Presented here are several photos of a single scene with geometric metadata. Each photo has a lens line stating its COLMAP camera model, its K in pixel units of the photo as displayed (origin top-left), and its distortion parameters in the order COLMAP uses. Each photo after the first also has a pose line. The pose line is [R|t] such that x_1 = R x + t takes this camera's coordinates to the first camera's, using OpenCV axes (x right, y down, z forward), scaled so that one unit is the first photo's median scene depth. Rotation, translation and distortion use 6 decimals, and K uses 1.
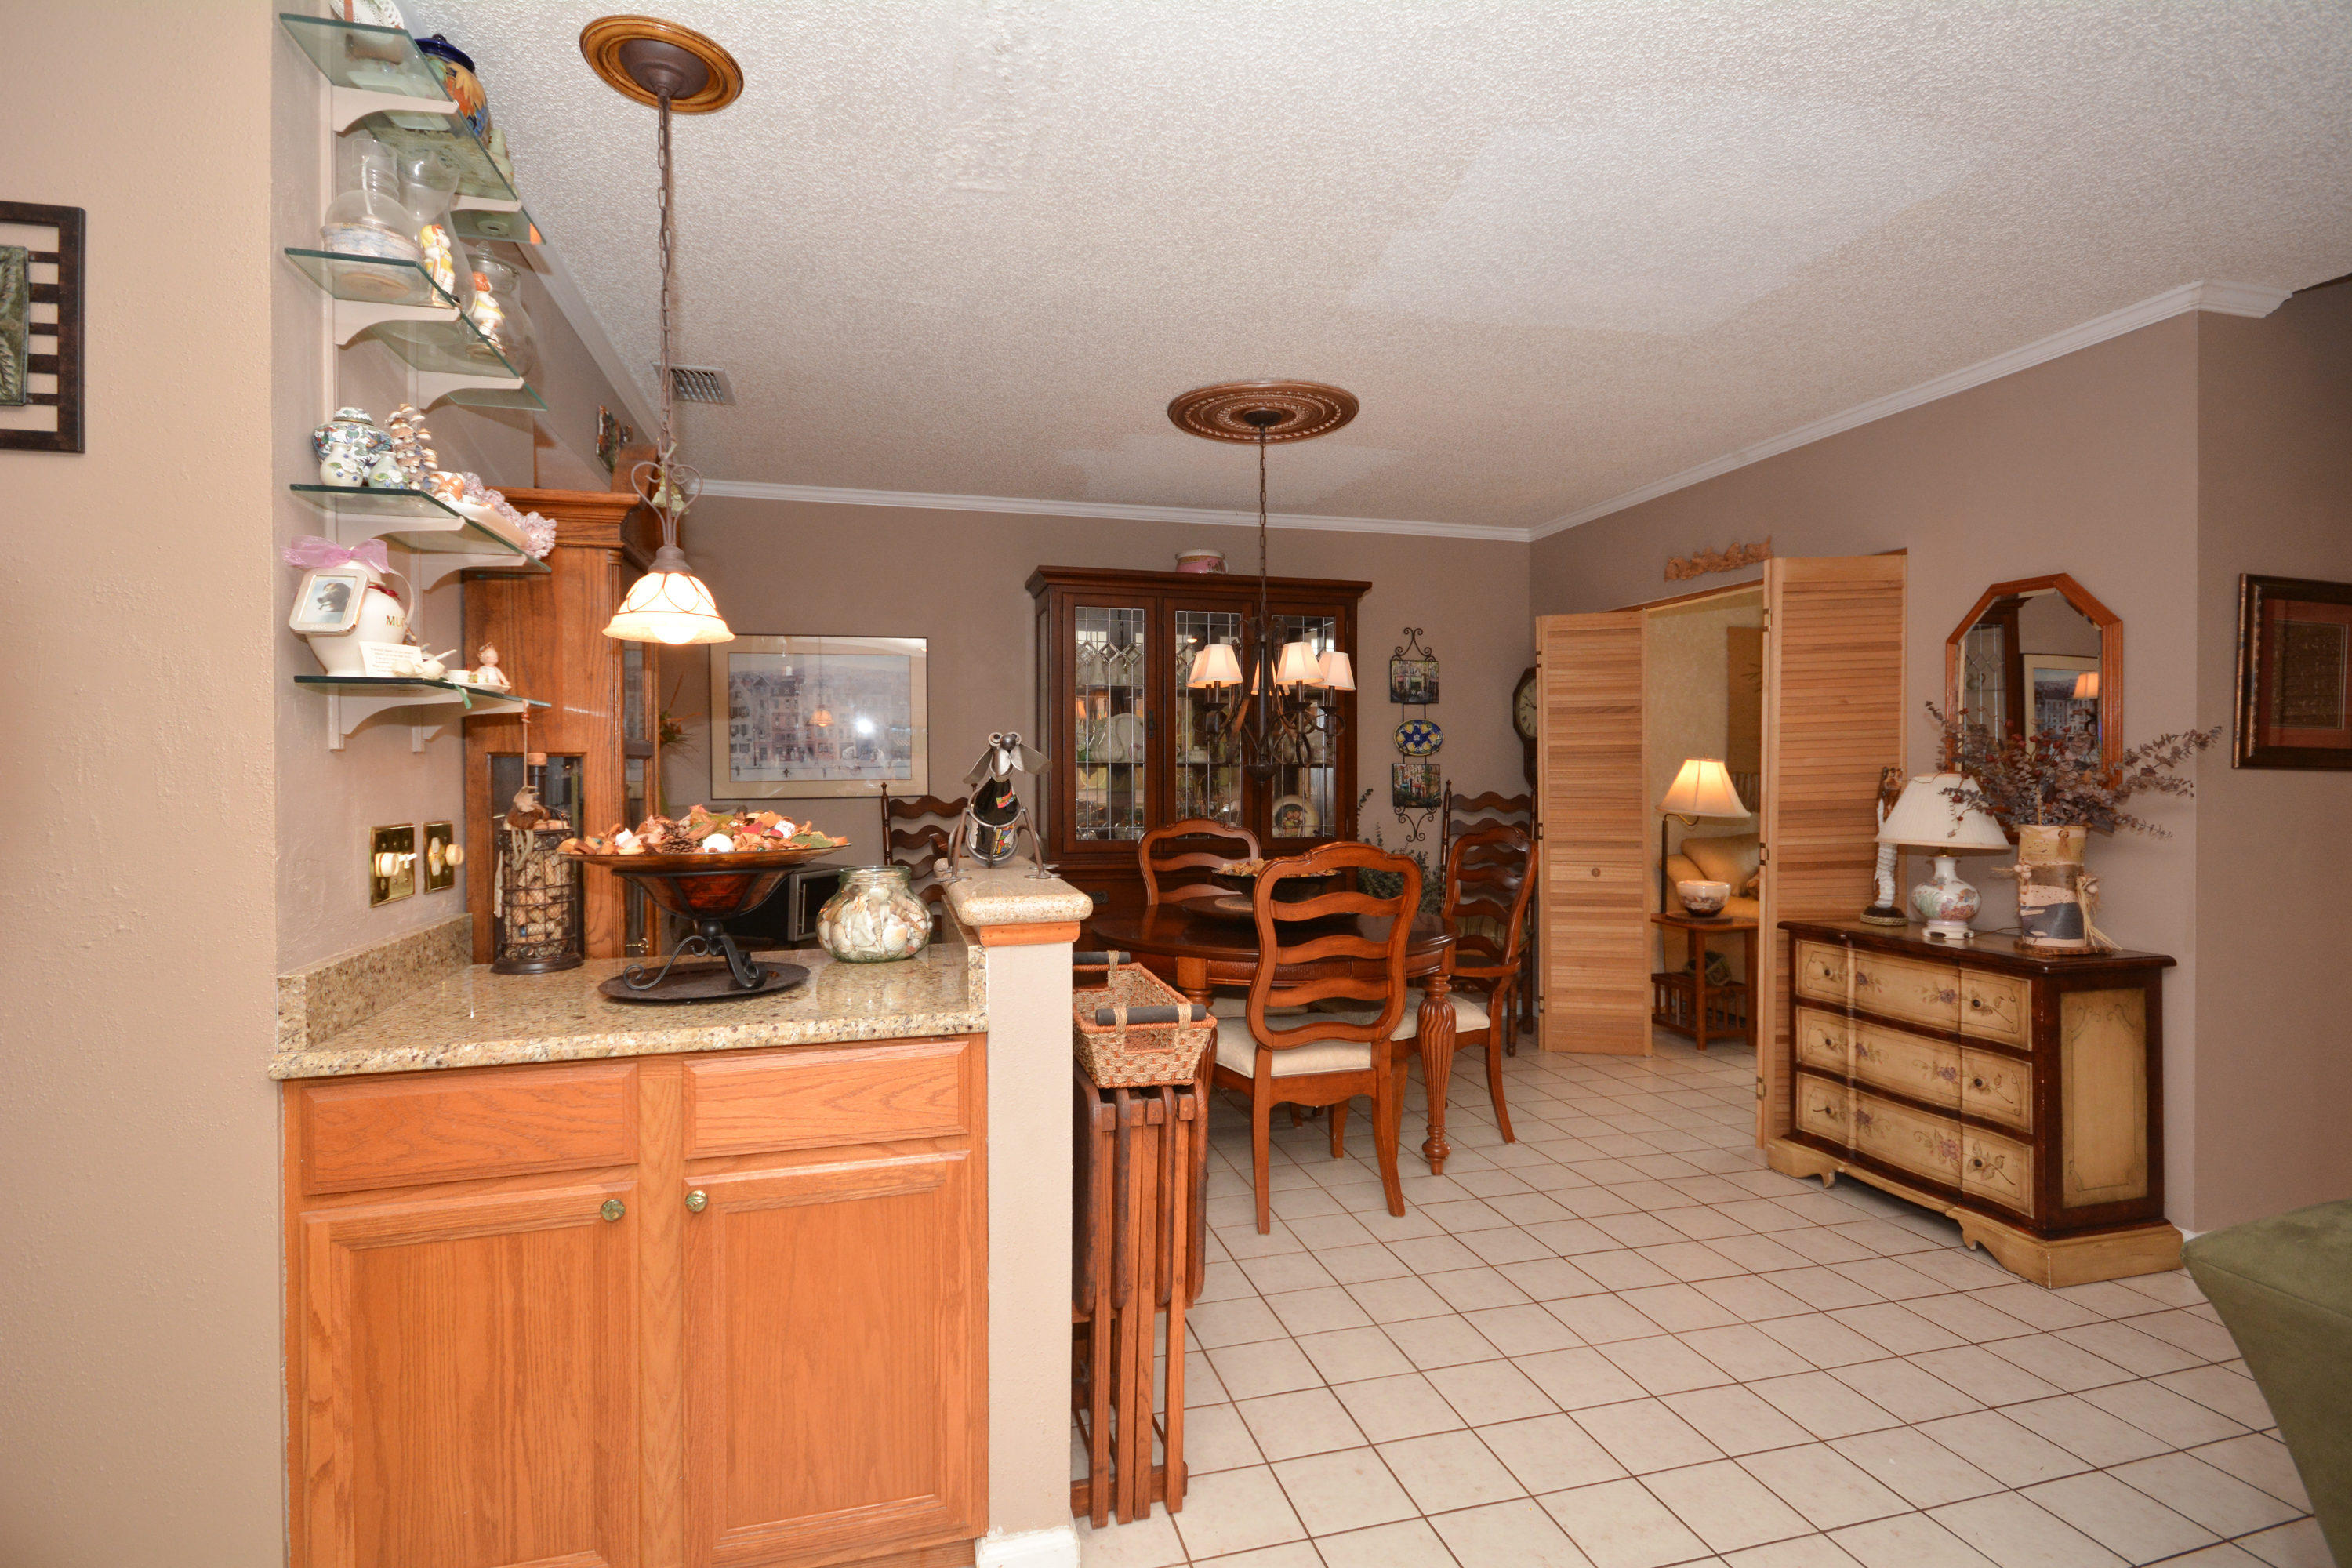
lens RADIAL K [[1199.6, 0, 1164.5], [0, 1199.6, 763.3], [0, 0, 1]] dist [-0.000526, -0.000173]
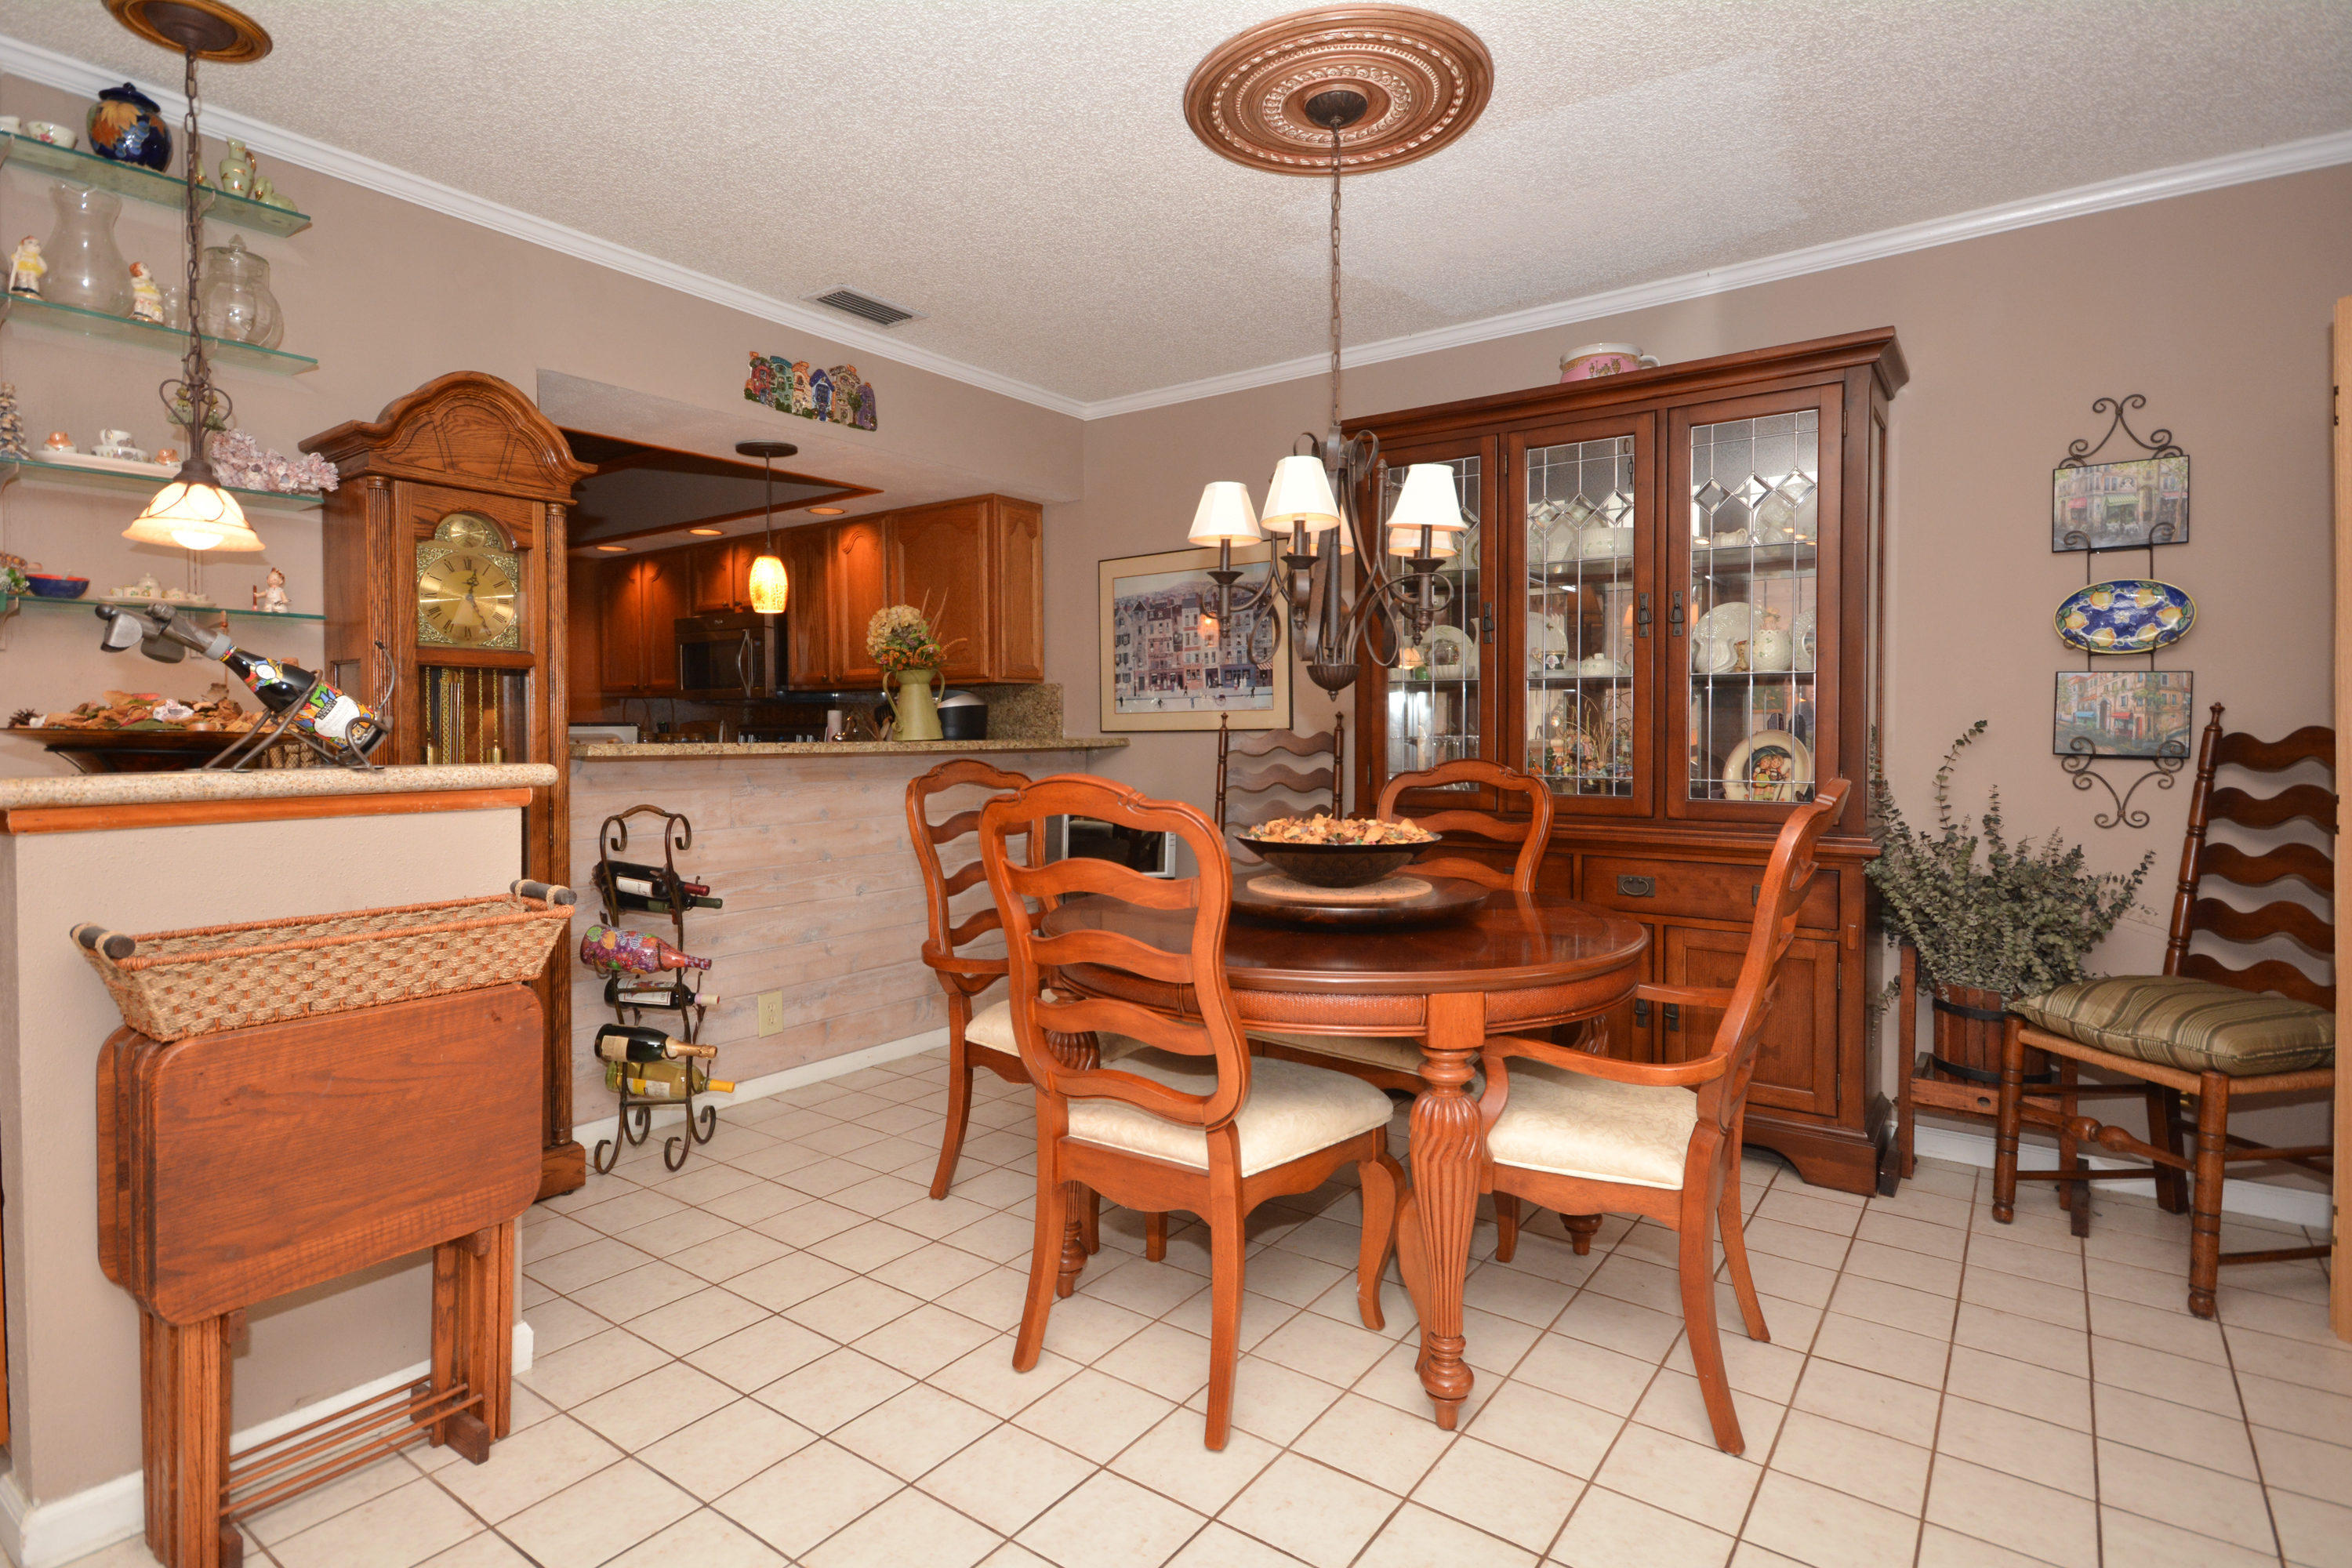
lens RADIAL K [[1199.6, 0, 1164.5], [0, 1199.6, 763.3], [0, 0, 1]] dist [-0.000526, -0.000173]
pose [[0.609608, 0.021119, -0.792422, 0.416138], [-0.001226, 0.999669, 0.025699, 0.030103], [0.792702, -0.014695, 0.609432, 0.442205]]
